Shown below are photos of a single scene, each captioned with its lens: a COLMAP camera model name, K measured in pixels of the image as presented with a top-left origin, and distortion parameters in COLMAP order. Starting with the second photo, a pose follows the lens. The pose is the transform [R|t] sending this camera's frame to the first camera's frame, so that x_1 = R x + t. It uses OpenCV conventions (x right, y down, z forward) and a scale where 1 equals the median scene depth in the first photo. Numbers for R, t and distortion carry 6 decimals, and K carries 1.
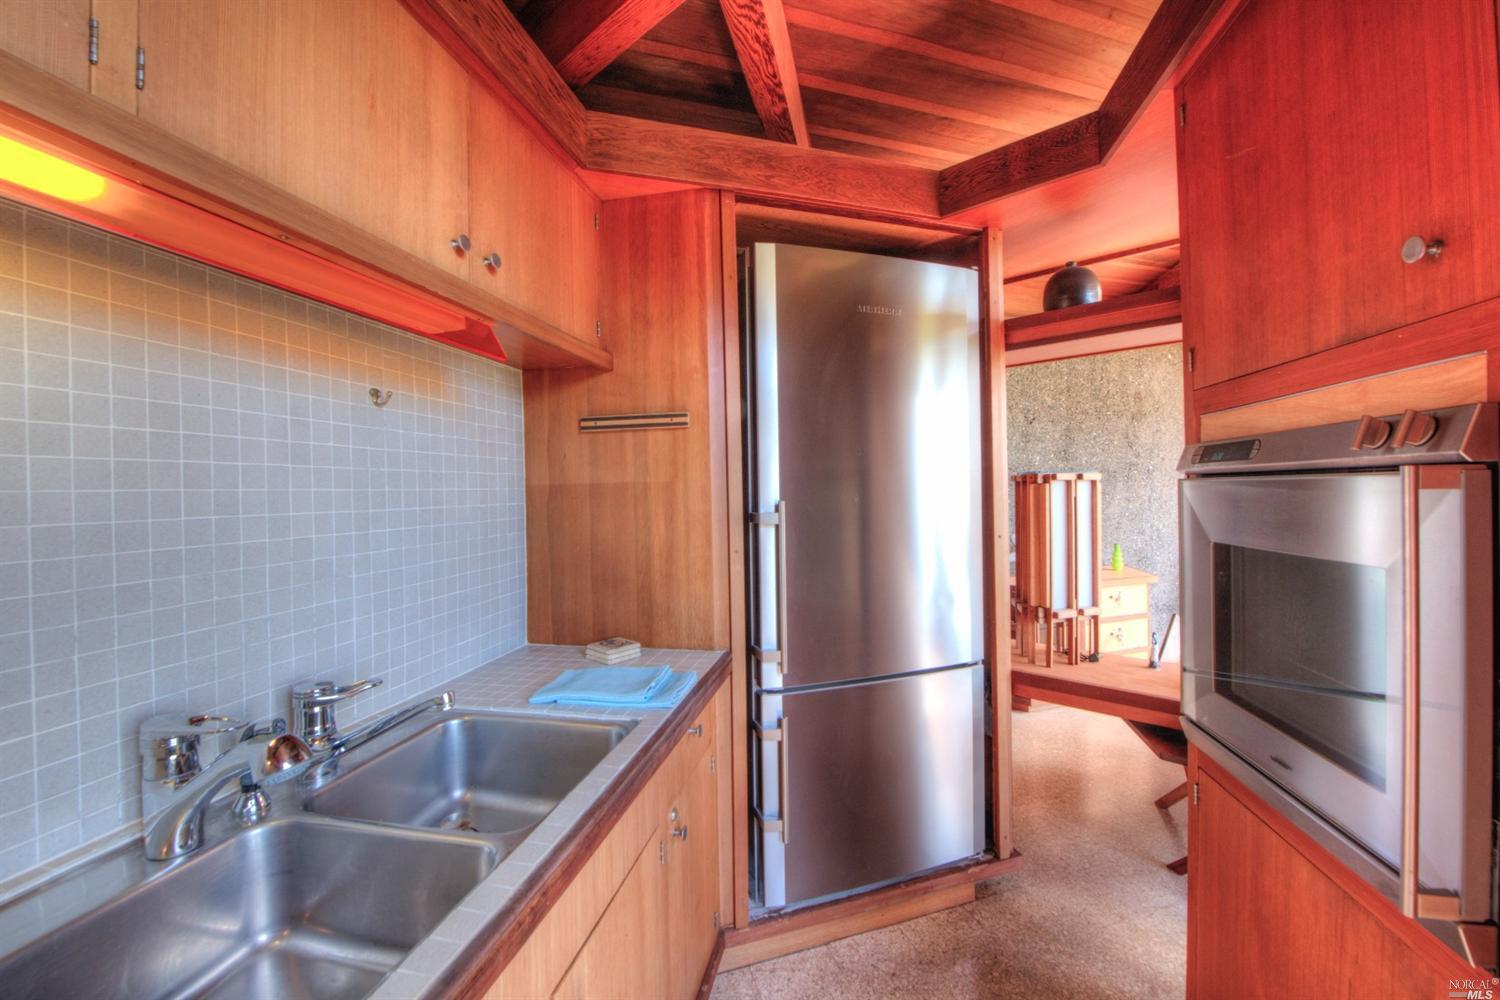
lens RADIAL K [[593.2, 0, 753.0], [0, 593.2, 492.2], [0, 0, 1]] dist [-0.019809, 0.000245]
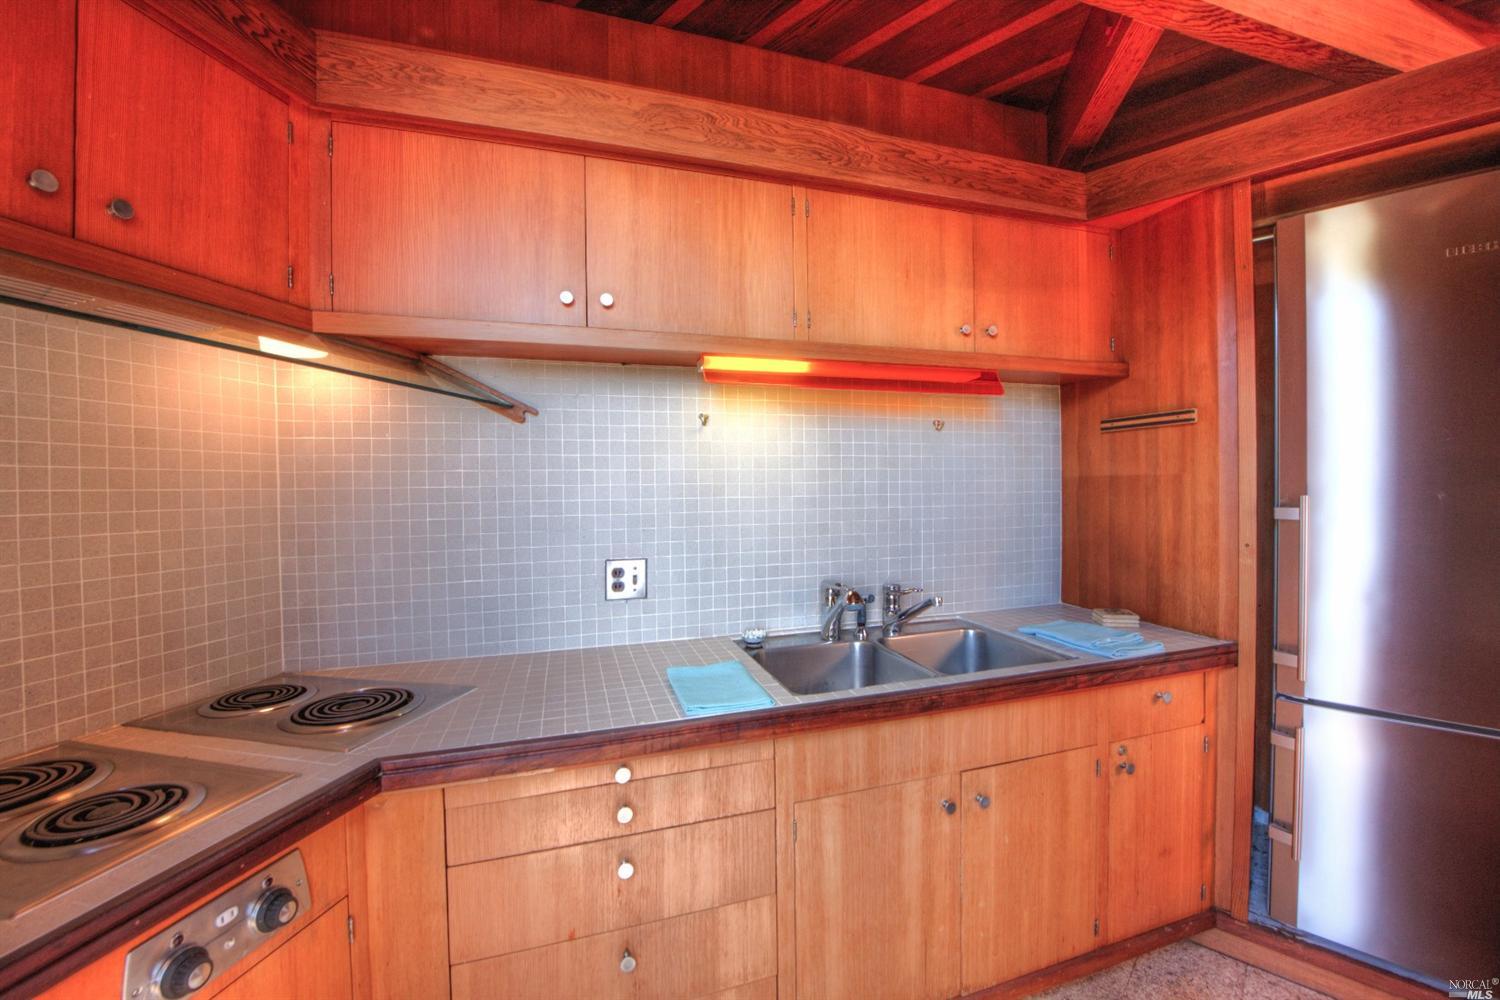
lens RADIAL K [[593.2, 0, 754.6], [0, 593.2, 493.9], [0, 0, 1]] dist [-0.019809, 0.000245]
pose [[0.482887, 0.025815, -0.875302, 0.423579], [-0.000718, 0.999577, 0.029084, -0.012574], [0.875682, -0.013416, 0.482701, -0.187781]]
